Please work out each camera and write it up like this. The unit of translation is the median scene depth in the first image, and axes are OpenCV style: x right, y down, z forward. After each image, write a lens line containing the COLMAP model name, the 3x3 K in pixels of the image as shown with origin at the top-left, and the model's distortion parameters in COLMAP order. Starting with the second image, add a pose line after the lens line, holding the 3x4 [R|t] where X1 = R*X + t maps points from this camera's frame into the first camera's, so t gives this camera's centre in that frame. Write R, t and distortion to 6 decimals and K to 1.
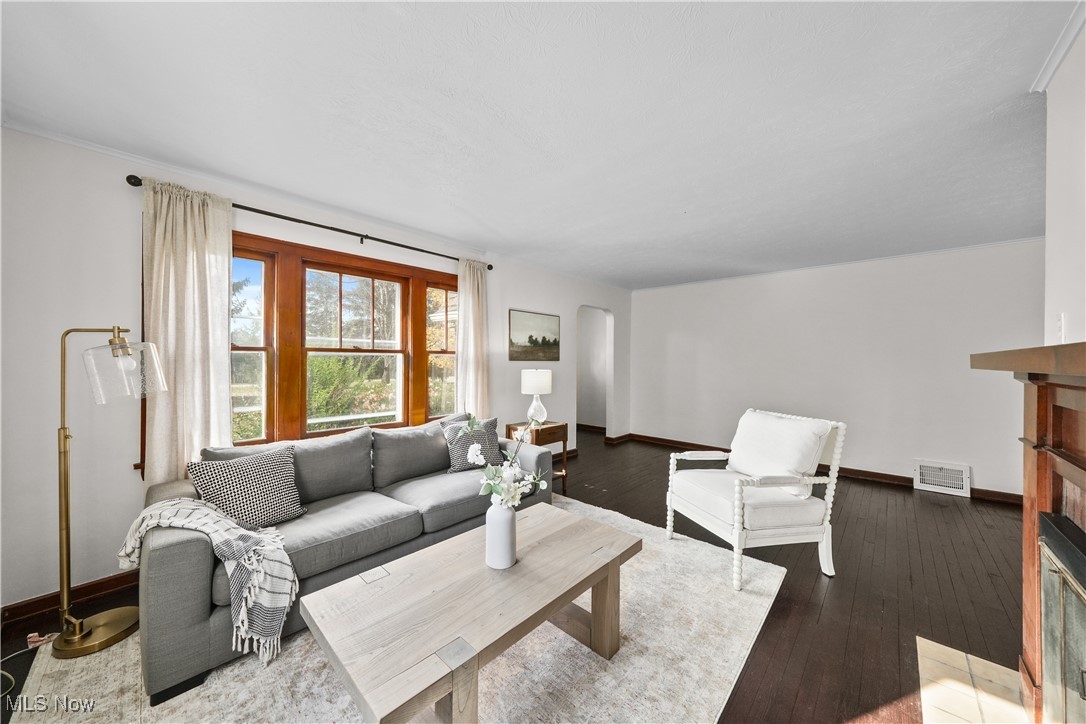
lens RADIAL K [[370.6, 0, 539.4], [0, 370.6, 361.4], [0, 0, 1]] dist [0.003714, -0.000301]
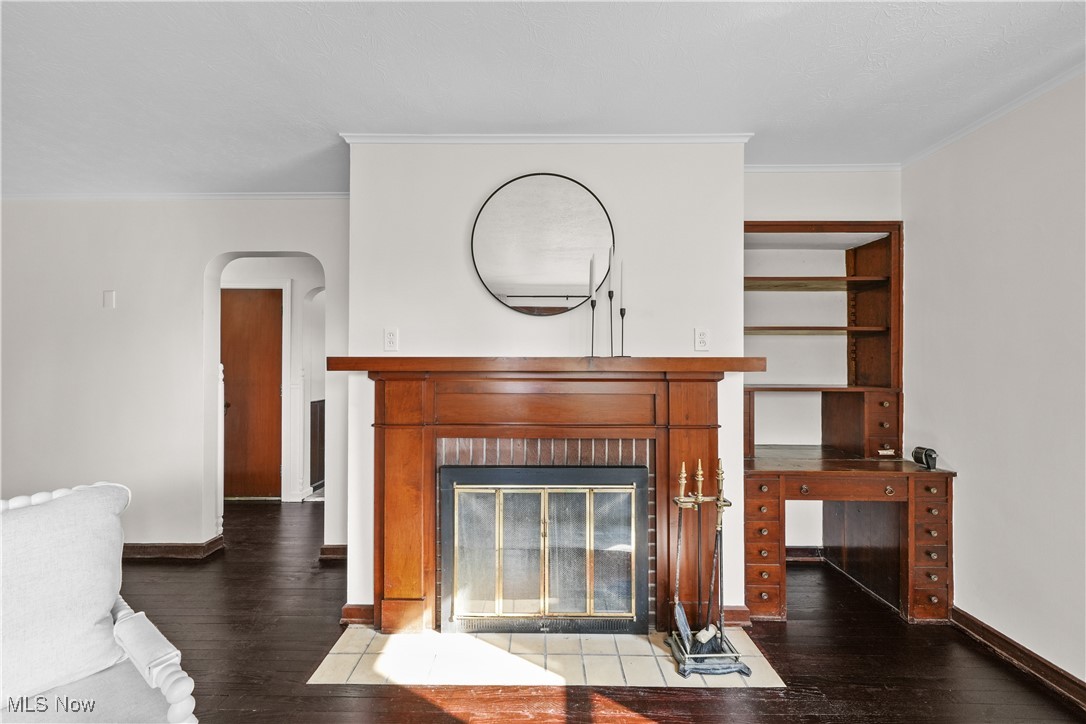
lens RADIAL K [[370.6, 0, 539.4], [0, 370.6, 361.4], [0, 0, 1]] dist [0.003714, -0.000301]
pose [[-0.678388, 0.007044, 0.734670, -0.010882], [0.003995, 0.999975, -0.005899, 0.001804], [-0.734693, -0.001067, -0.678399, 0.764668]]
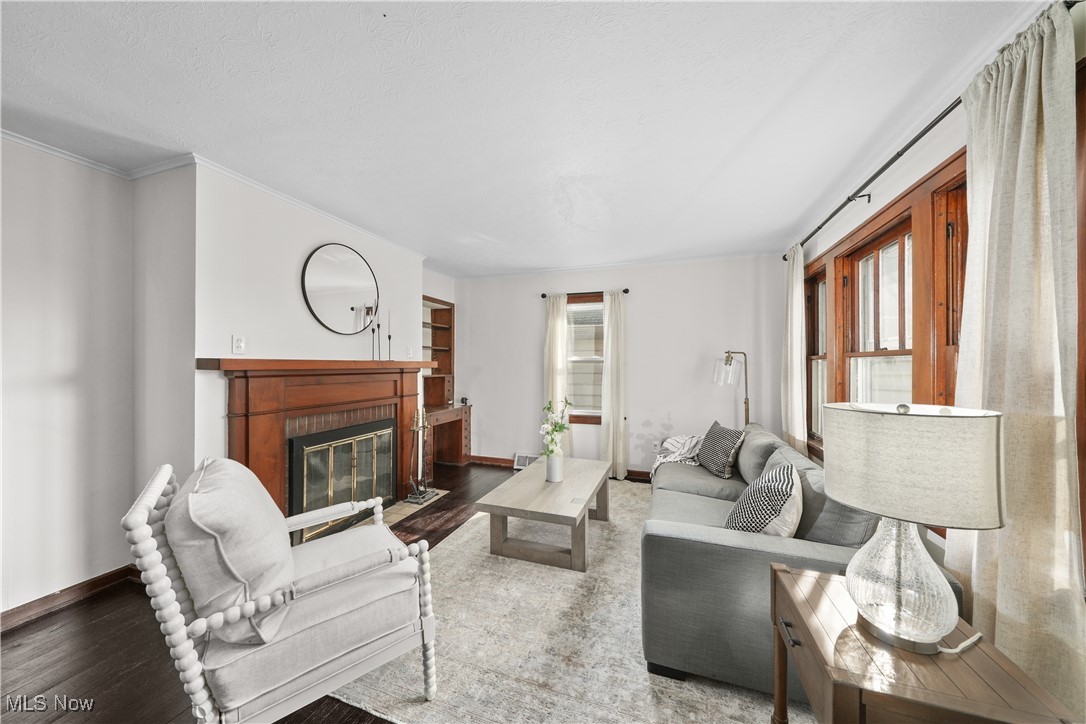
lens RADIAL K [[370.6, 0, 539.4], [0, 370.6, 361.4], [0, 0, 1]] dist [0.003714, -0.000301]
pose [[-0.914402, 0.000554, -0.404807, 0.390636], [0.002005, 0.999993, -0.003160, -0.001820], [0.404802, -0.003701, -0.914397, 1.506842]]
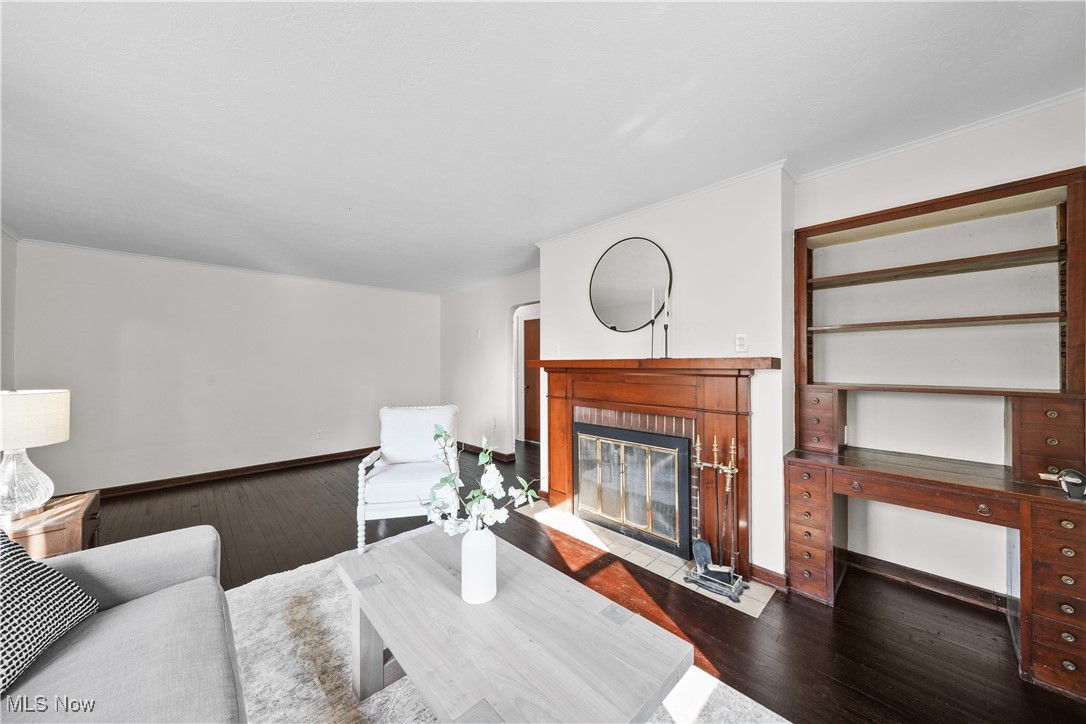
lens RADIAL K [[370.6, 0, 539.4], [0, 370.6, 361.4], [0, 0, 1]] dist [0.003714, -0.000301]
pose [[0.051330, 0.007755, 0.998652, -0.549730], [0.007046, 0.999942, -0.008128, 0.004156], [-0.998657, 0.007453, 0.051272, 0.500464]]
